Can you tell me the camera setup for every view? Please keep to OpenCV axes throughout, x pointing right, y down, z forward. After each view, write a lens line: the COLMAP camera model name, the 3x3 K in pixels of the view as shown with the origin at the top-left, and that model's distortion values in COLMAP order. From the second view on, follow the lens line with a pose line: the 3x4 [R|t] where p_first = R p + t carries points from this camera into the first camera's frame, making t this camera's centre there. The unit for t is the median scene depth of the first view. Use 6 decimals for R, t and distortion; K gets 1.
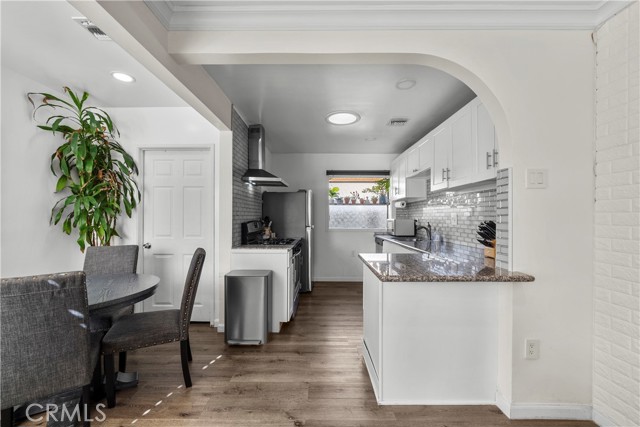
lens RADIAL K [[258.7, 0, 318.6], [0, 258.7, 217.2], [0, 0, 1]] dist [-0.000255, 0.000148]
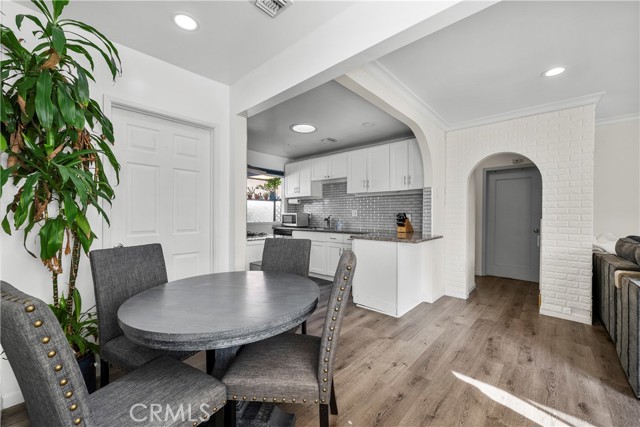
lens RADIAL K [[258.7, 0, 320.2], [0, 258.7, 215.7], [0, 0, 1]] dist [-0.000255, 0.000148]
pose [[0.667245, -0.001797, 0.744836, -0.694881], [-0.002583, 0.999985, 0.004726, 0.018546], [-0.744834, -0.005078, 0.667230, 0.119989]]
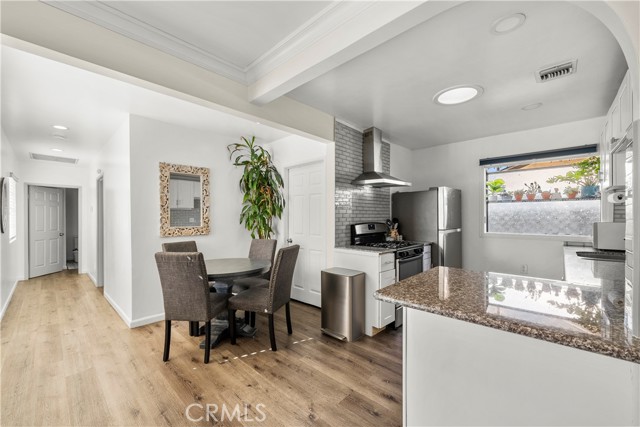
lens RADIAL K [[258.7, 0, 317.6], [0, 258.7, 217.2], [0, 0, 1]] dist [-0.000255, 0.000148]
pose [[0.727586, -0.001639, -0.686014, 0.298455], [0.002361, 0.999997, 0.000115, -0.007684], [0.686012, -0.001704, 0.727588, 0.112491]]
